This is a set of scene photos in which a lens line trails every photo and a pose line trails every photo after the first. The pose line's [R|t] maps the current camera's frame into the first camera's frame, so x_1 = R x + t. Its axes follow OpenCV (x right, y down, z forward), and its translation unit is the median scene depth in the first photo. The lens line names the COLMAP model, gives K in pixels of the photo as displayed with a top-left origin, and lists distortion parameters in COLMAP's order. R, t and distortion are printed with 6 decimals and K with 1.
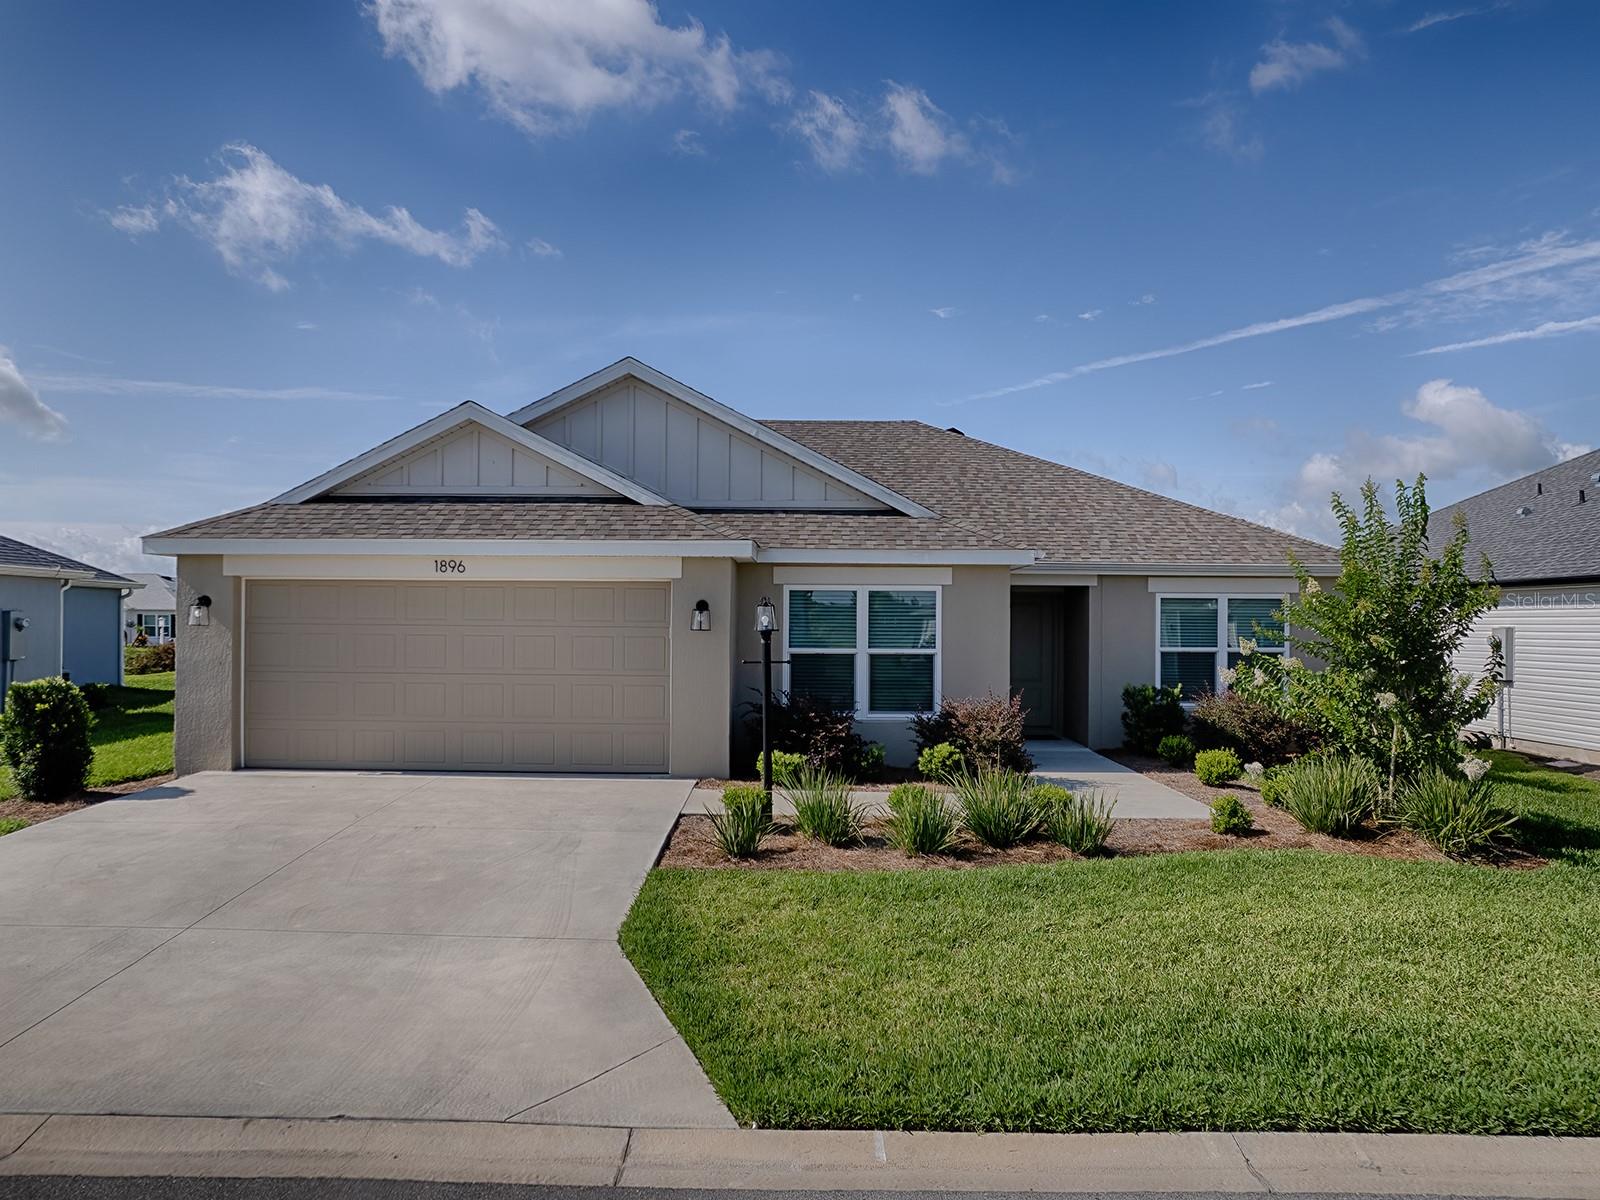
lens RADIAL K [[1156.5, 0, 807.1], [0, 1156.5, 659.1], [0, 0, 1]] dist [-0.073391, 0.060090]
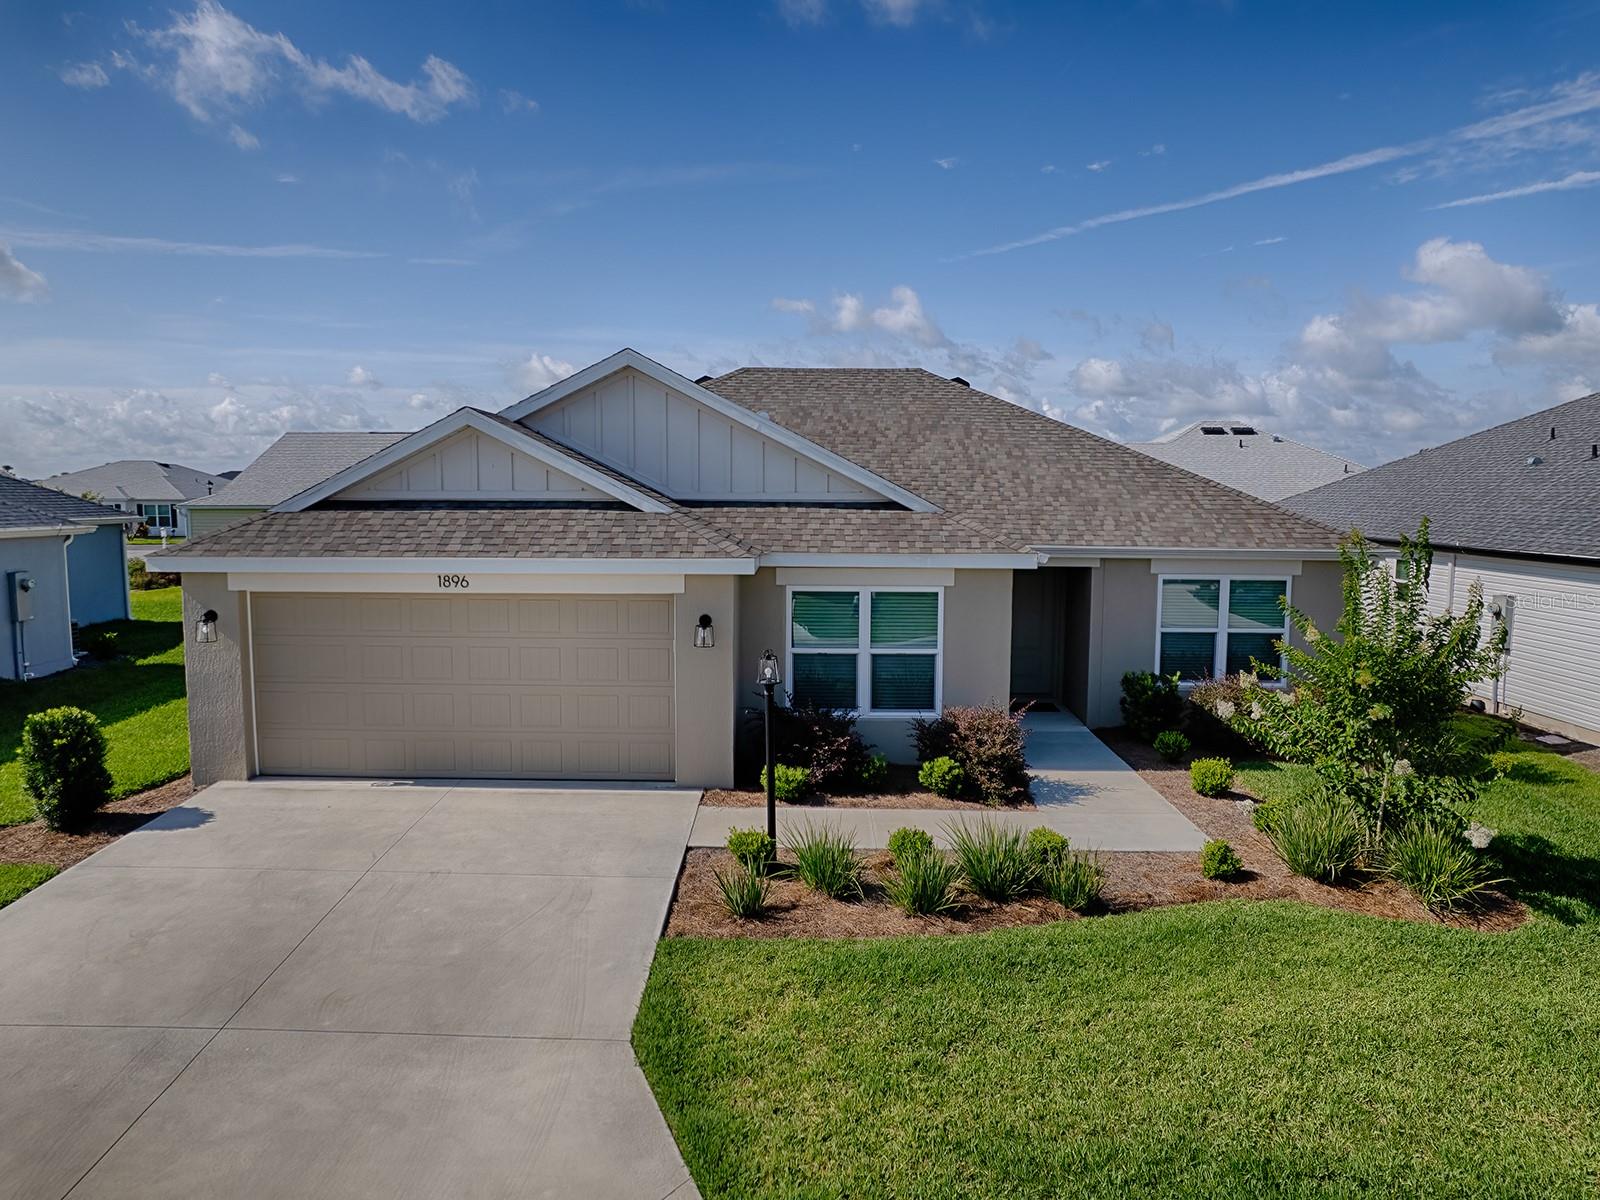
lens RADIAL K [[1156.5, 0, 806.6], [0, 1156.5, 621.0], [0, 0, 1]] dist [-0.073391, 0.060090]
pose [[0.999997, -0.001148, -0.002312, -0.000252], [0.001403, 0.993513, 0.113708, -0.163530], [0.002166, -0.113711, 0.993512, -0.000079]]
